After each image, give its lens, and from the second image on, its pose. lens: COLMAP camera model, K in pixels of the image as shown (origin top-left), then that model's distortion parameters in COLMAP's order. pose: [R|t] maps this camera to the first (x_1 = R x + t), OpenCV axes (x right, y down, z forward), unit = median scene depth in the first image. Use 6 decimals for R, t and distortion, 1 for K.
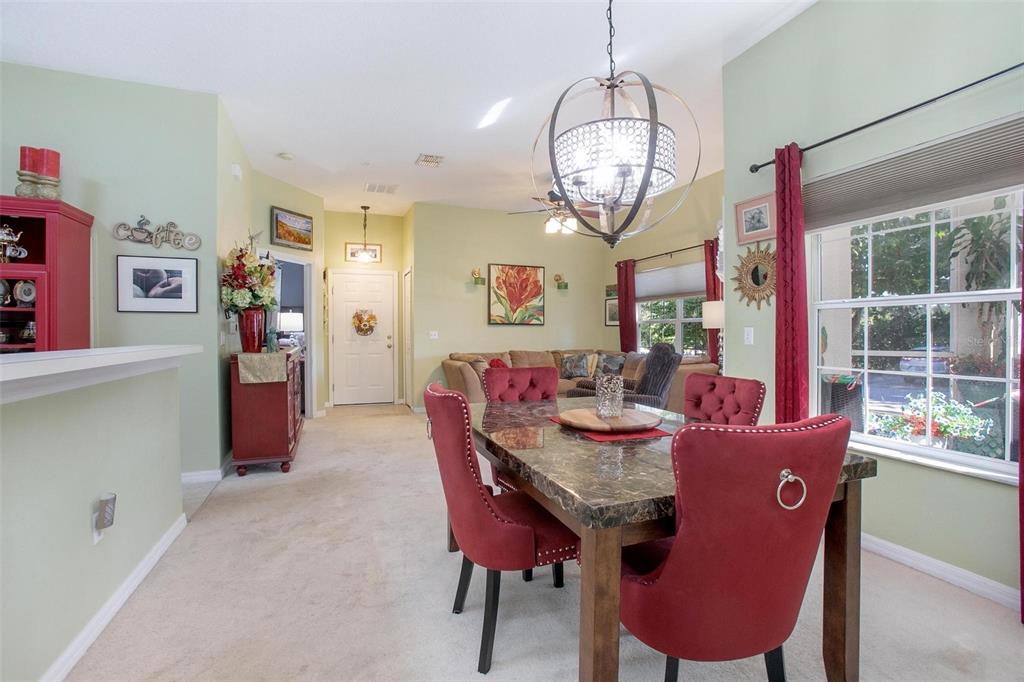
lens RADIAL K [[468.1, 0, 509.1], [0, 468.1, 333.2], [0, 0, 1]] dist [-0.066998, 0.027740]
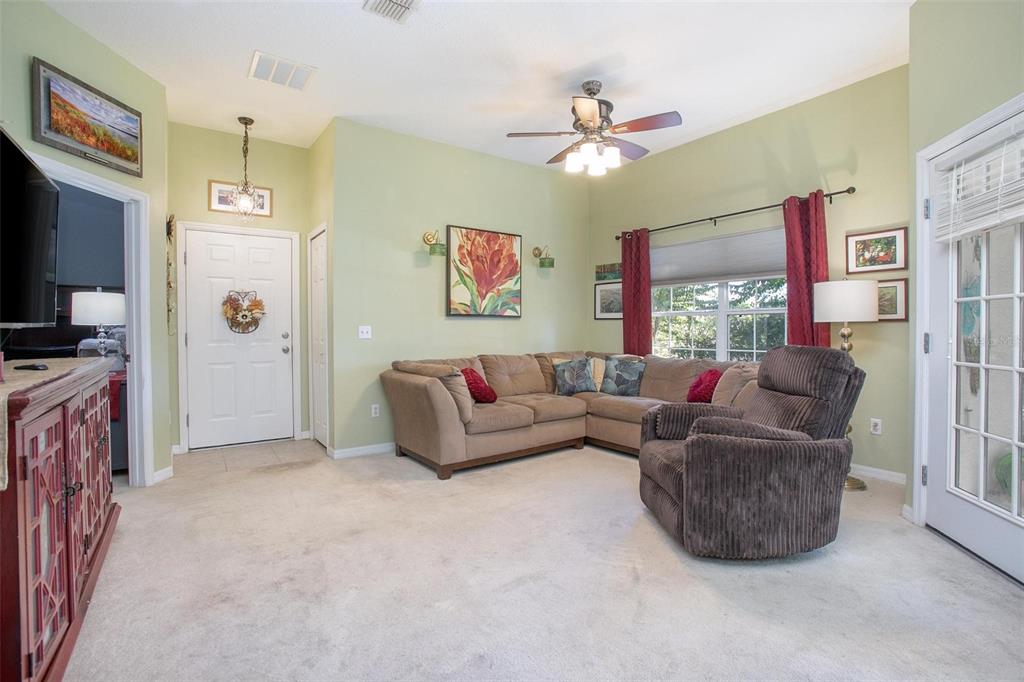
lens RADIAL K [[468.1, 0, 509.1], [0, 468.1, 333.2], [0, 0, 1]] dist [-0.066998, 0.027740]
pose [[0.969103, -0.002476, 0.246644, -0.122777], [0.000093, 0.999953, 0.009672, -0.000710], [-0.246657, -0.009351, 0.969058, 0.332368]]
